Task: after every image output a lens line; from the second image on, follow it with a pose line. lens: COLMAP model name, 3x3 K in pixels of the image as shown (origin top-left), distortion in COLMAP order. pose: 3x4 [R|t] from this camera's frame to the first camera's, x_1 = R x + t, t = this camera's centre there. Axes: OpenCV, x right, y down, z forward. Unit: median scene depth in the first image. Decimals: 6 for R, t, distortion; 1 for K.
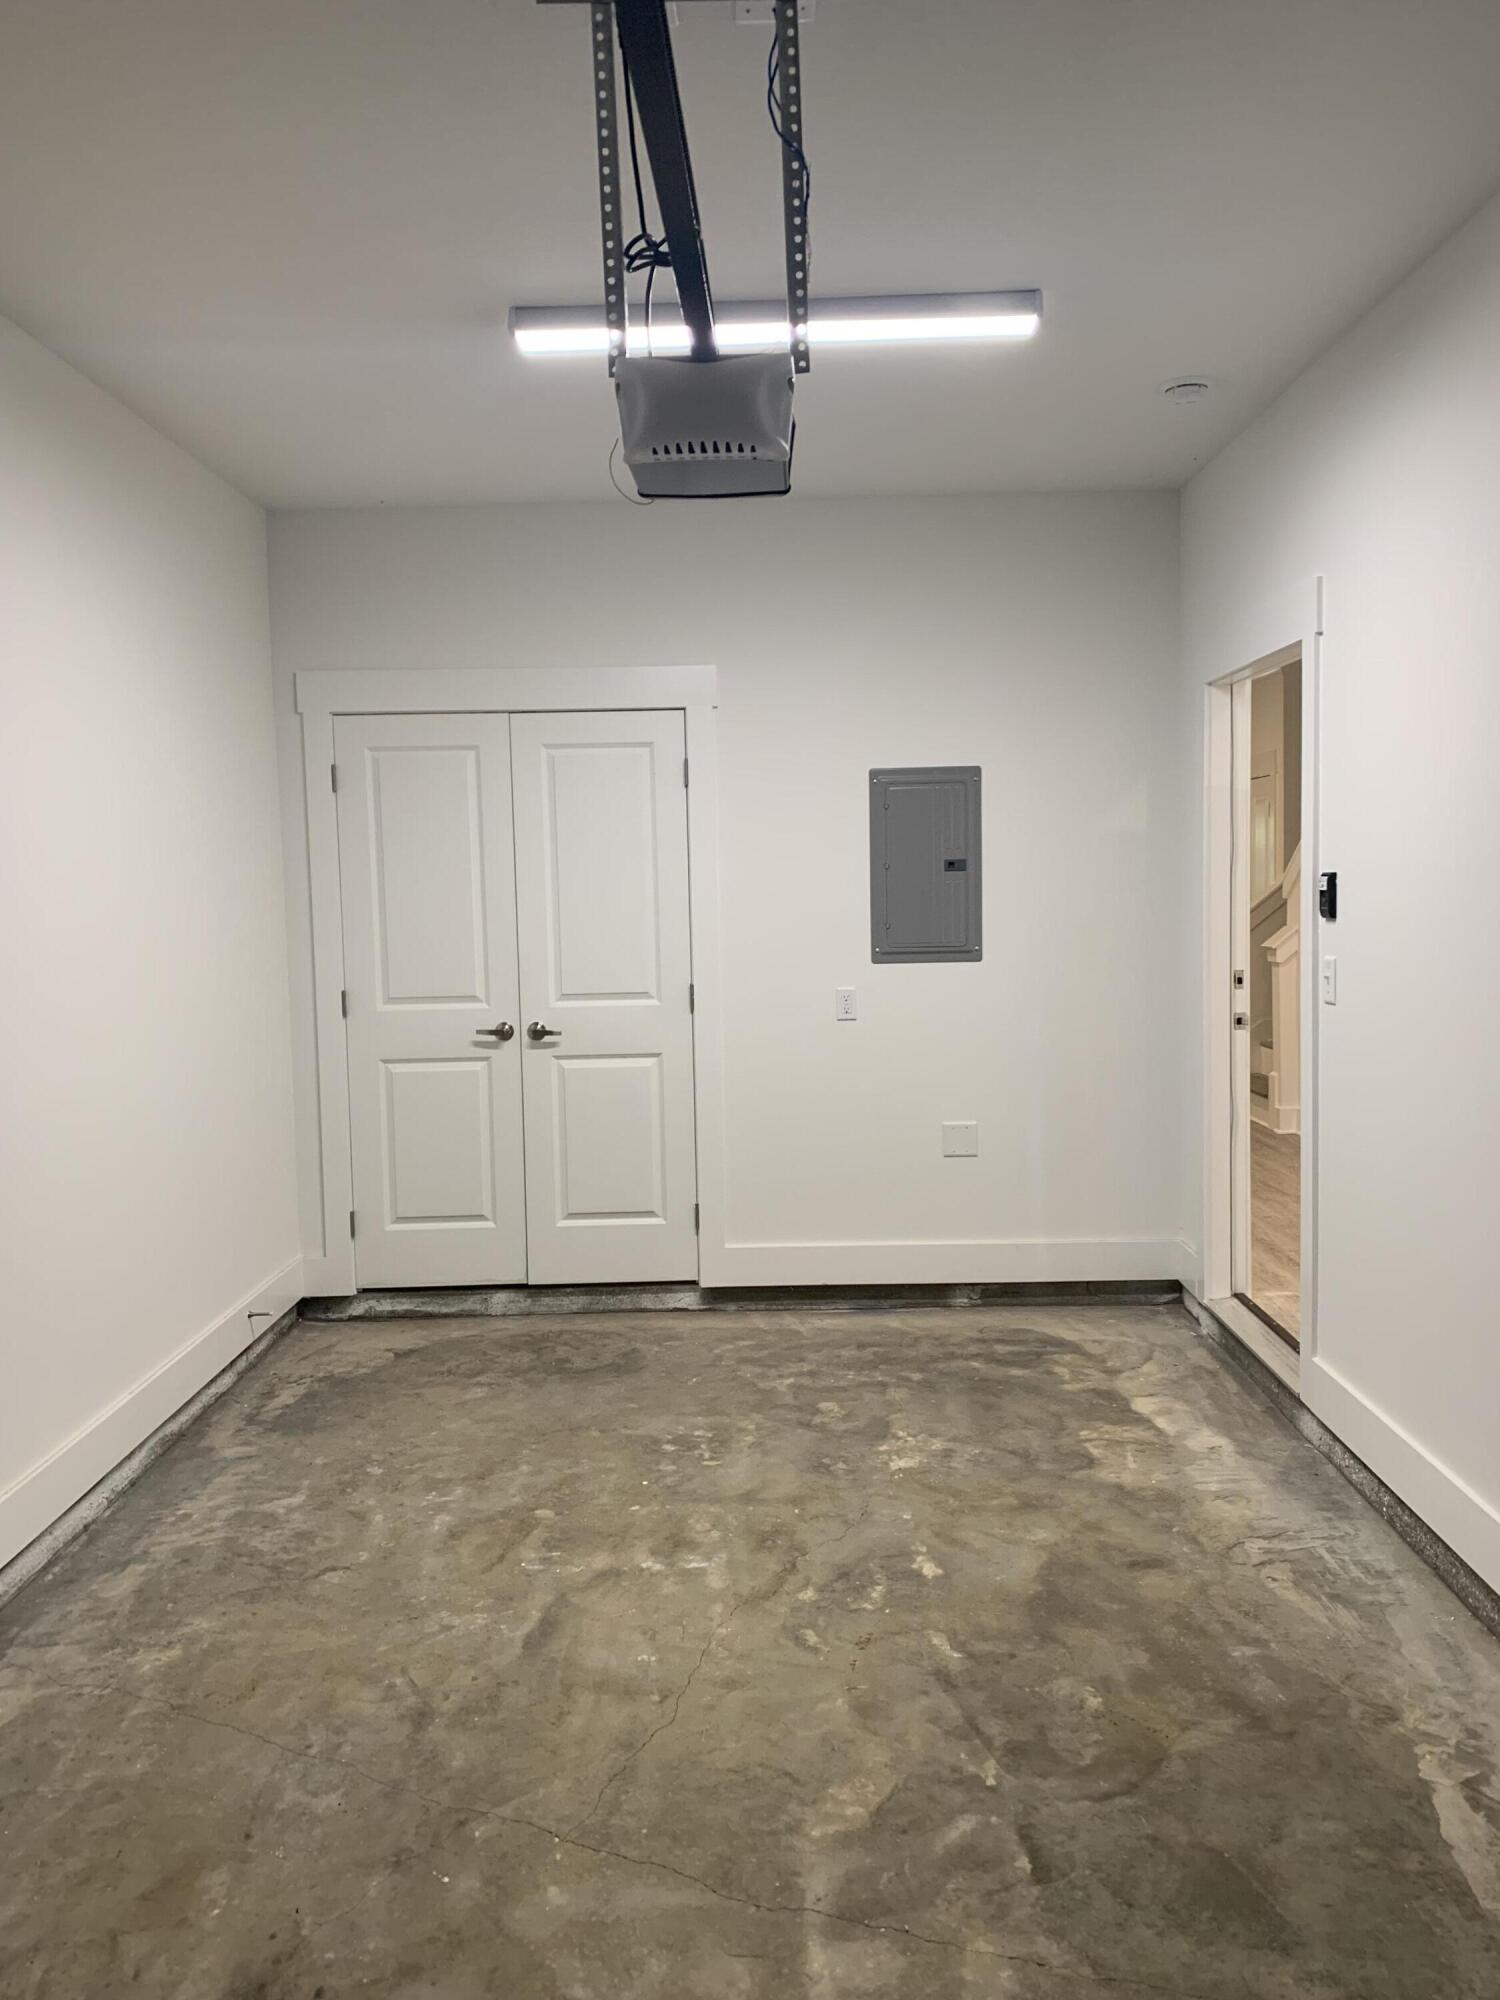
lens RADIAL K [[1538.8, 0, 762.6], [0, 1538.8, 1003.4], [0, 0, 1]] dist [0.028106, -0.029535]
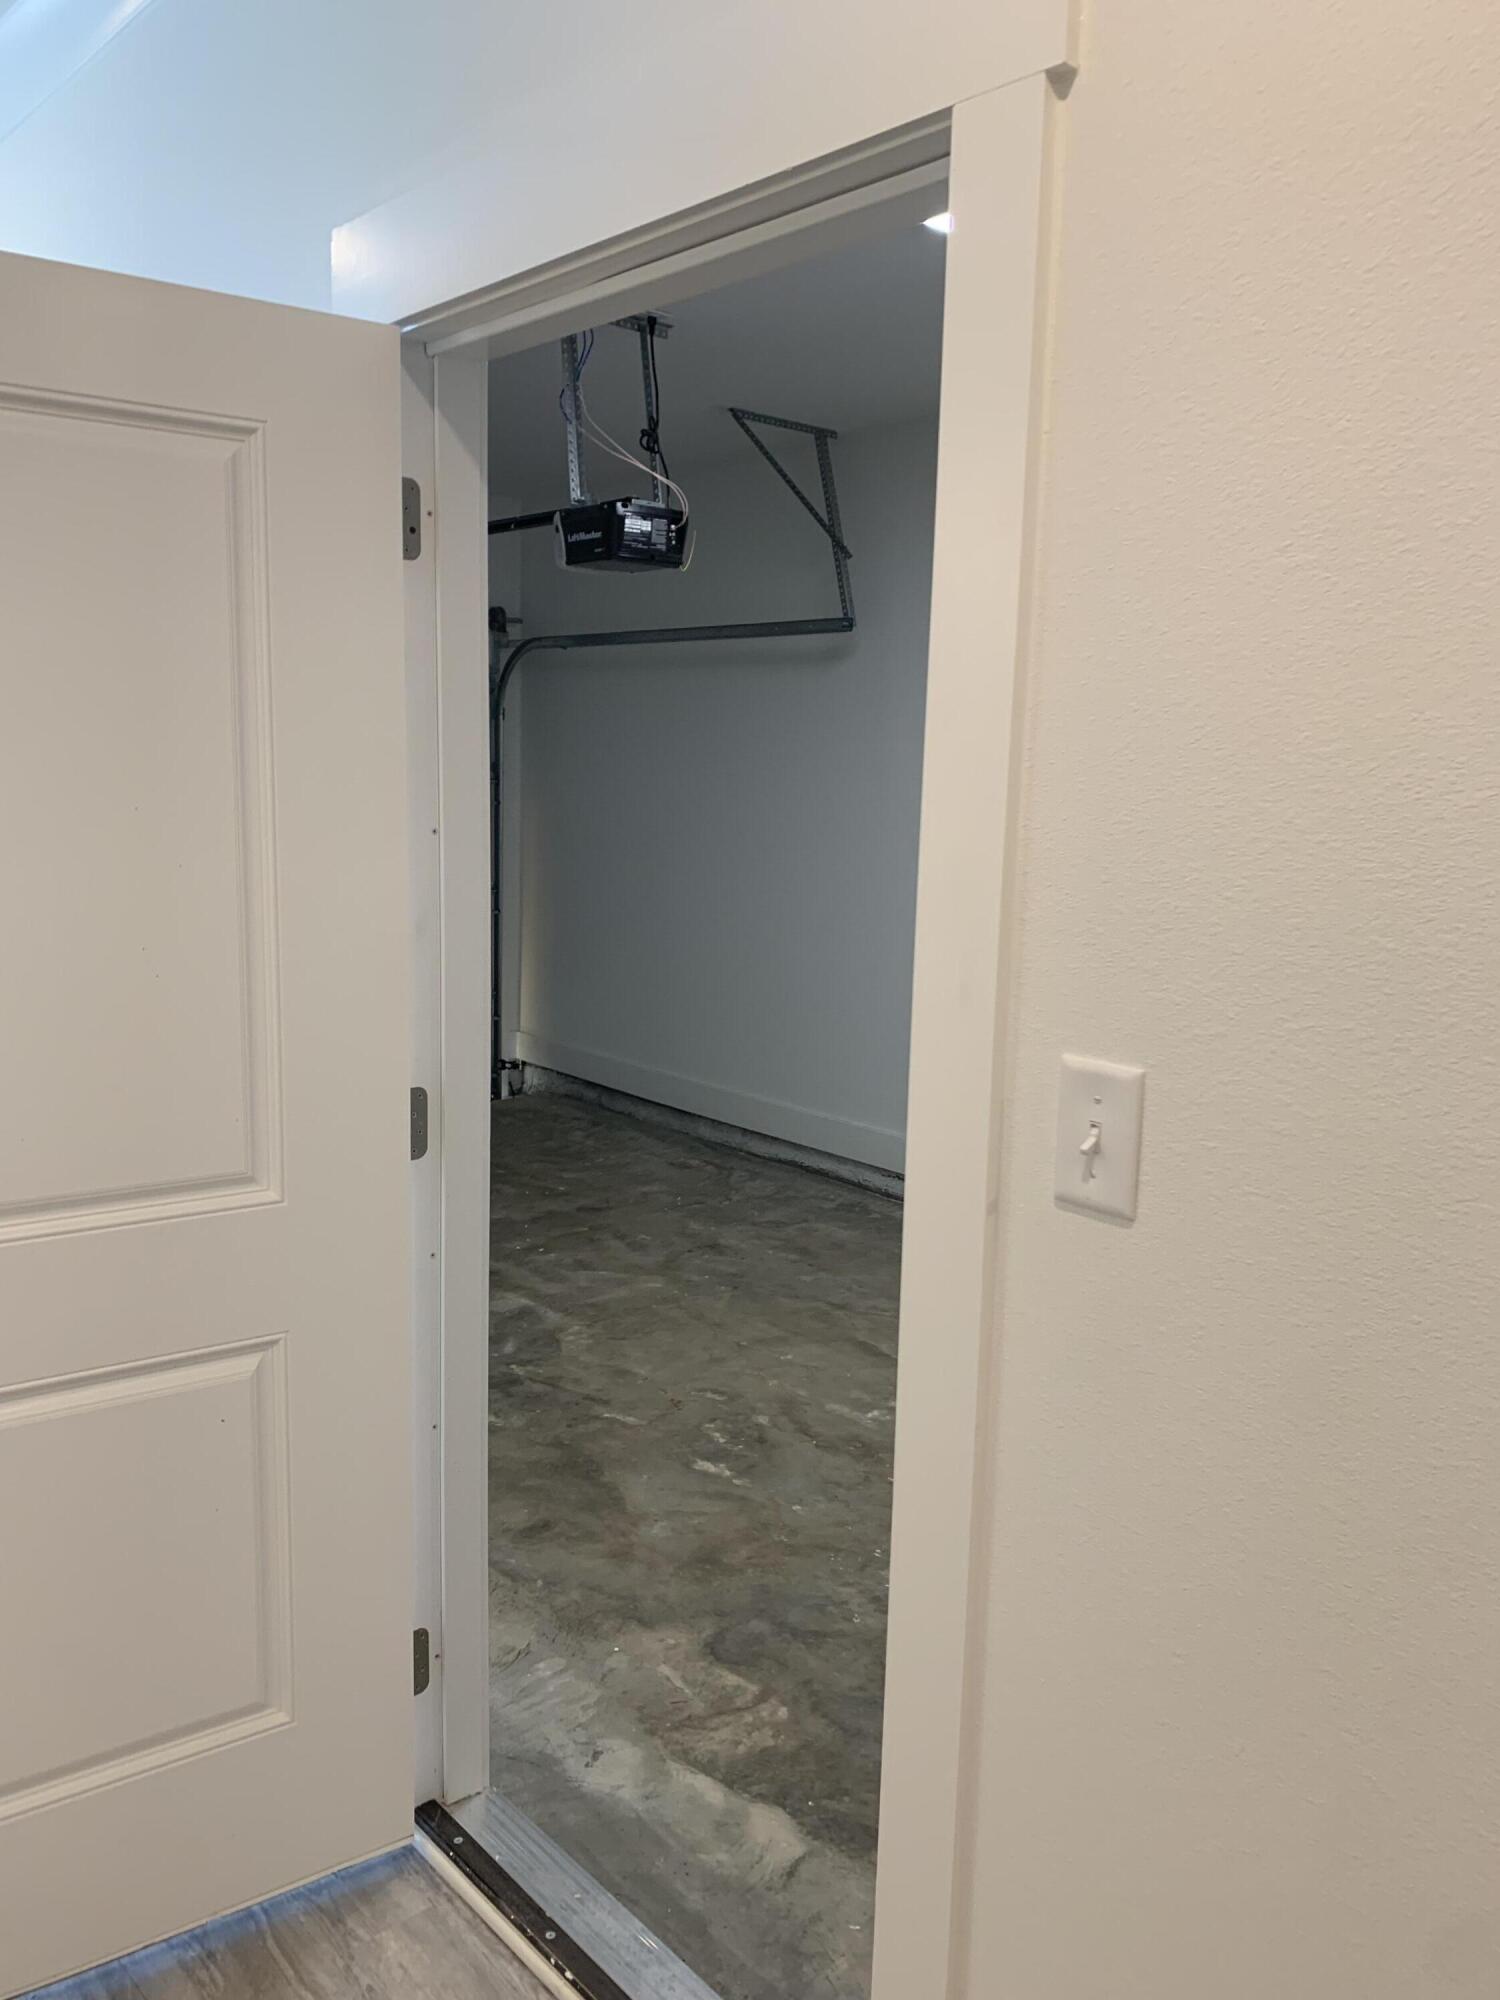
lens RADIAL K [[1538.8, 0, 744.4], [0, 1538.8, 991.2], [0, 0, 1]] dist [0.028106, -0.029535]
pose [[-0.747512, 0.107378, -0.655512, 0.934934], [-0.056757, 0.972914, 0.224093, -0.236992], [0.661819, 0.204717, -0.721170, 2.141376]]
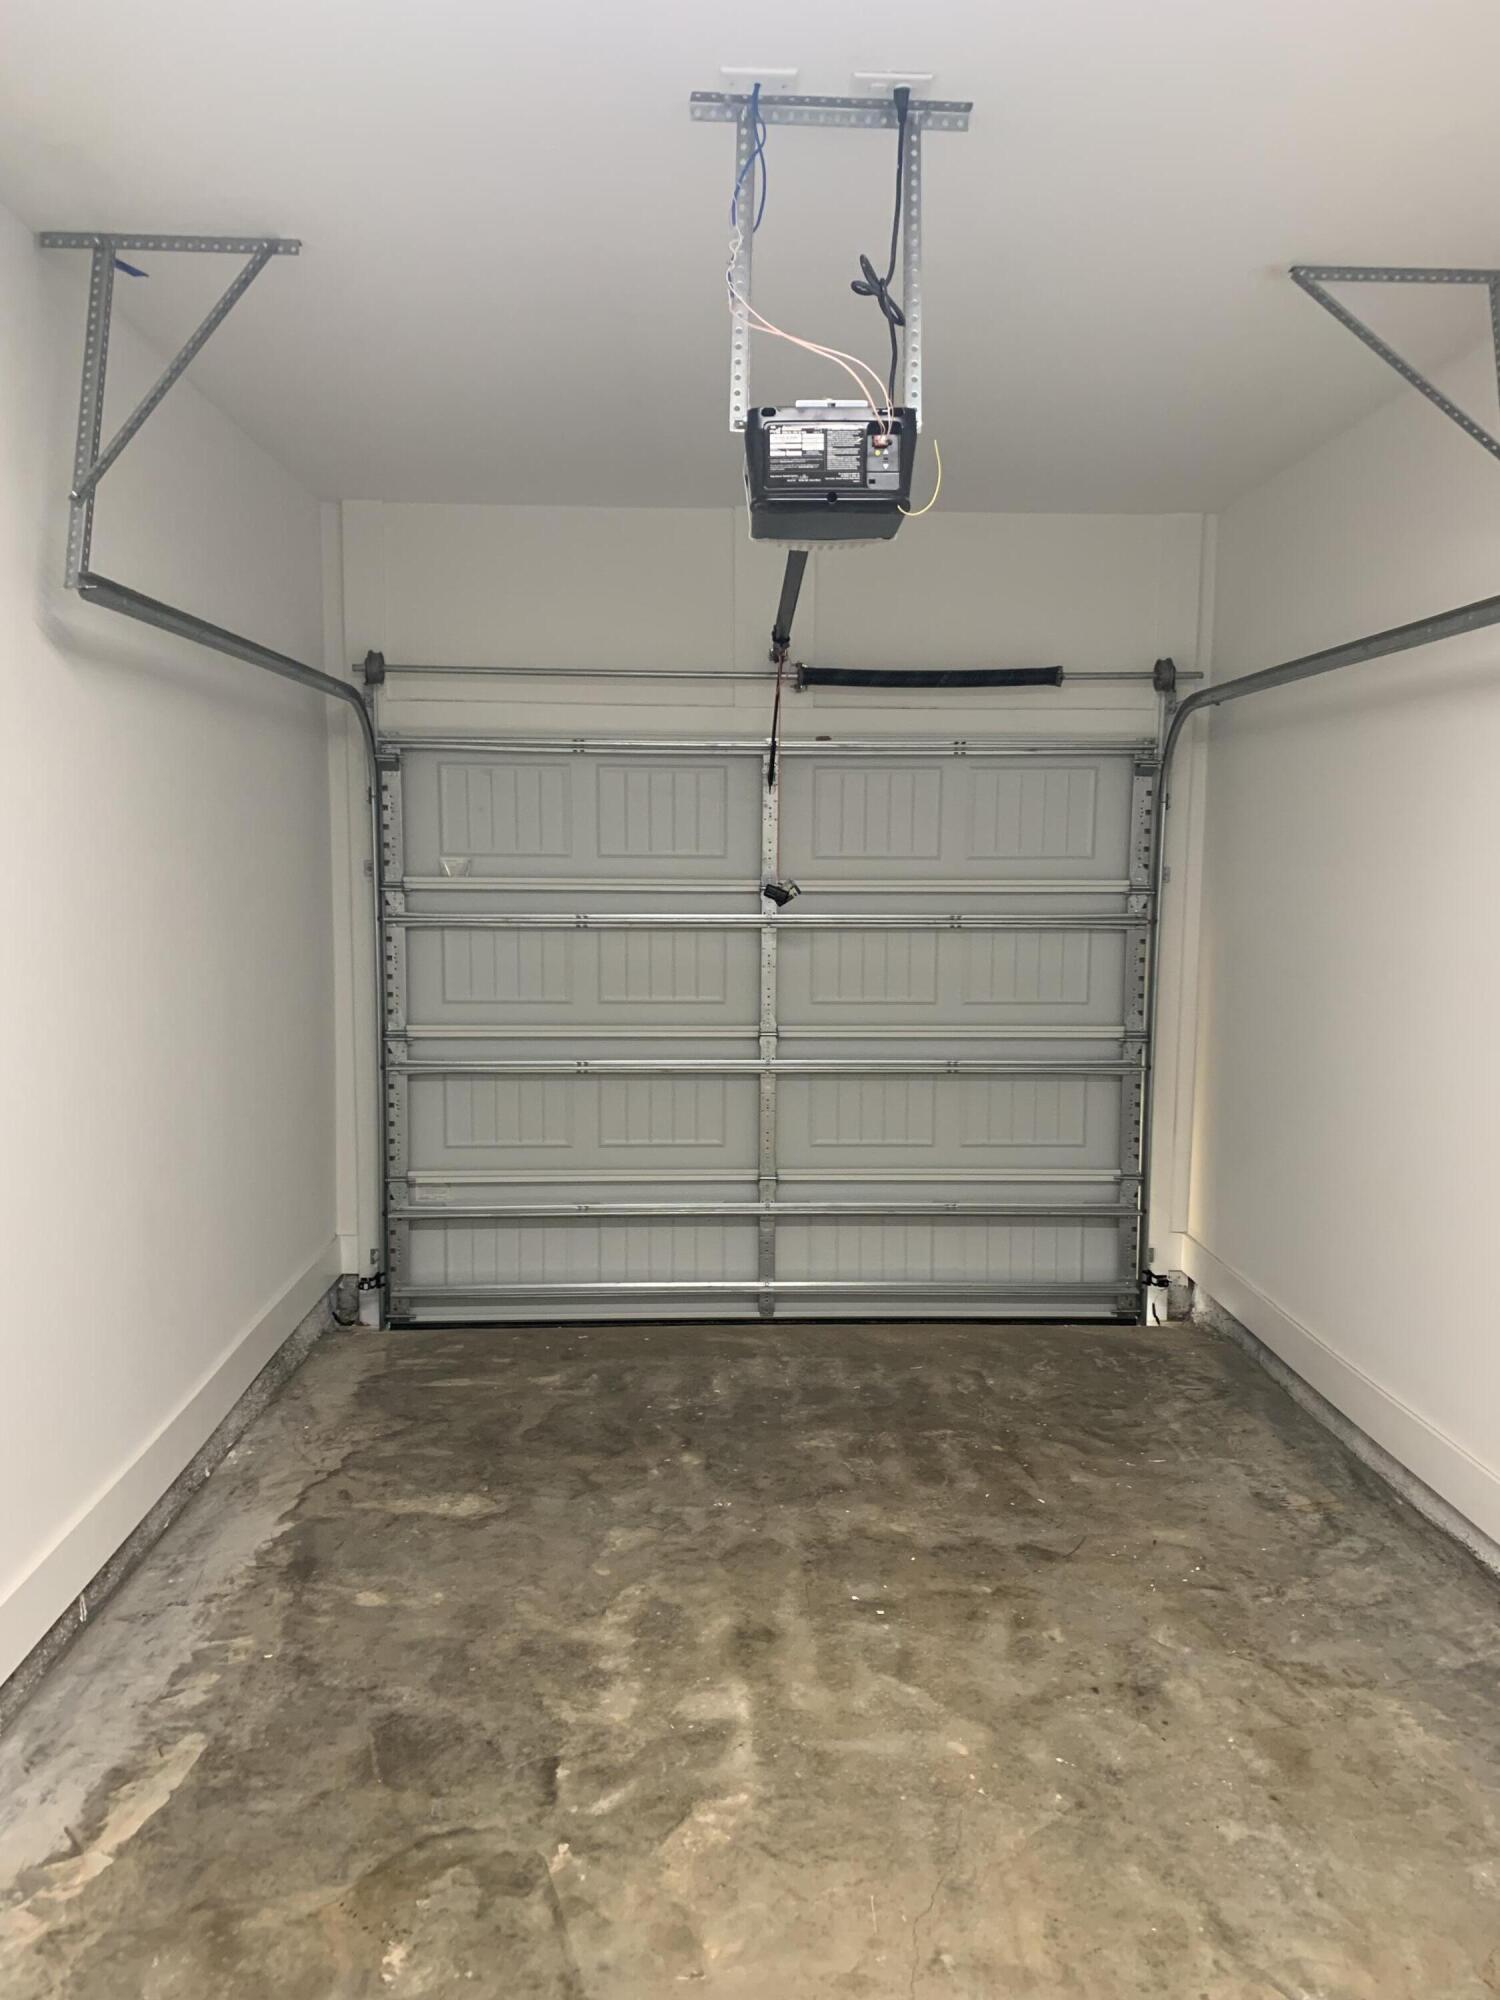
lens RADIAL K [[1538.8, 0, 744.6], [0, 1538.8, 989.8], [0, 0, 1]] dist [0.028106, -0.029535]
pose [[-0.999233, 0.018923, -0.034279, 0.054594], [0.012971, 0.986005, 0.166211, -0.179846], [0.036944, 0.165639, -0.985494, 1.796100]]
